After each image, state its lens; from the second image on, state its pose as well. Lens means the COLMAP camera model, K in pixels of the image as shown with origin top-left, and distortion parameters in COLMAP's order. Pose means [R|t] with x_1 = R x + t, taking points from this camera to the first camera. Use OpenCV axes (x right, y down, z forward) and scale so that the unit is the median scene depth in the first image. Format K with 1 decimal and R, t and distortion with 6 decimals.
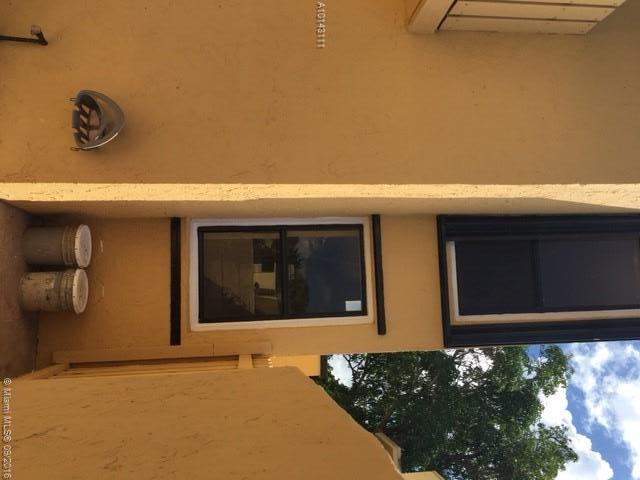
lens RADIAL K [[542.0, 0, 323.2], [0, 542.0, 243.8], [0, 0, 1]] dist [0.106923, -0.145317]
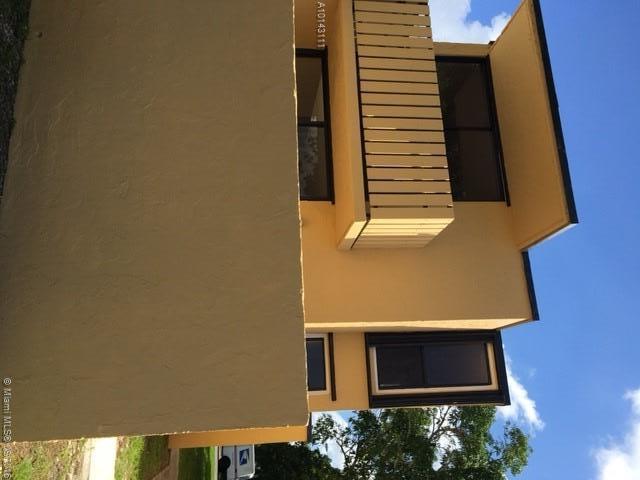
lens RADIAL K [[542.0, 0, 323.2], [0, 542.0, 243.8], [0, 0, 1]] dist [0.106923, -0.145317]
pose [[0.999913, -0.012596, -0.003838, 0.081625], [0.011784, 0.986061, -0.165969, -0.044239], [0.005875, 0.165910, 0.986123, -0.824572]]
